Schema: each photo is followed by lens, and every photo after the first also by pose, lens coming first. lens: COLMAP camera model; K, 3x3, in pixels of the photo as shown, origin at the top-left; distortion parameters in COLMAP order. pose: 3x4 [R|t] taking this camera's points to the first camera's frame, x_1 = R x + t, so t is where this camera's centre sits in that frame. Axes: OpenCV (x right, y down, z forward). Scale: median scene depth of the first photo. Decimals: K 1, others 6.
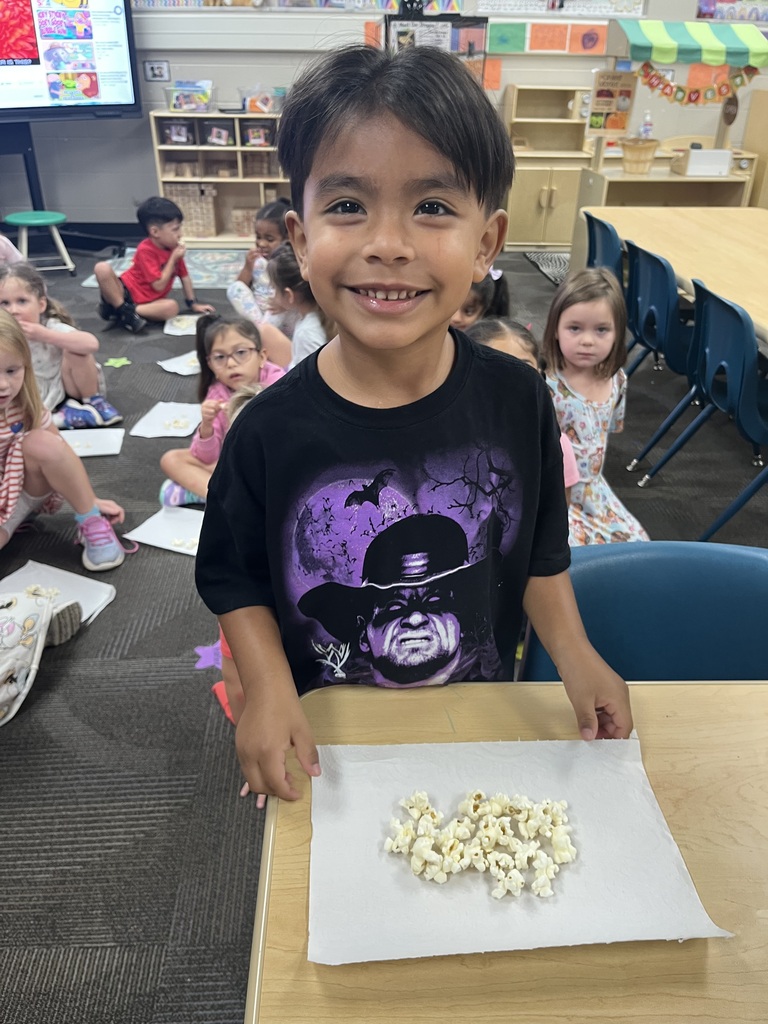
lens RADIAL K [[842.4, 0, 354.0], [0, 842.4, 517.0], [0, 0, 1]] dist [0.087639, -0.152794]
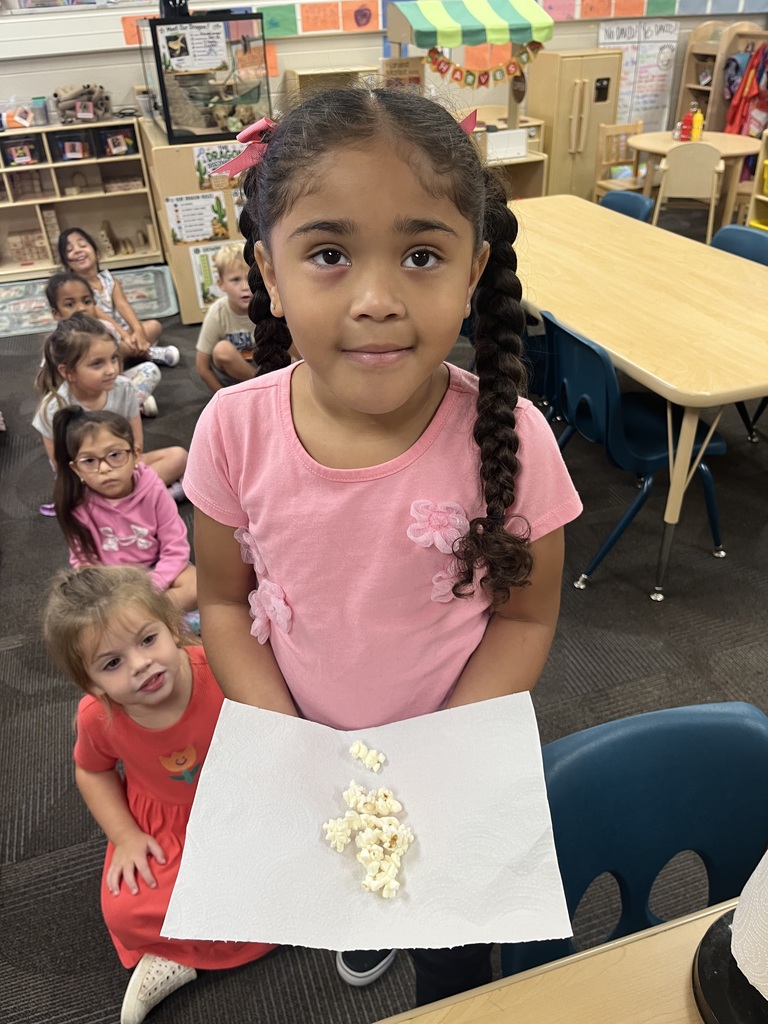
lens RADIAL K [[842.4, 0, 354.0], [0, 842.4, 517.0], [0, 0, 1]] dist [0.087639, -0.152794]
pose [[0.963635, -0.187305, 0.190591, -0.024655], [0.175647, 0.981478, 0.076482, -0.100945], [-0.201386, -0.040224, 0.978686, 0.051345]]
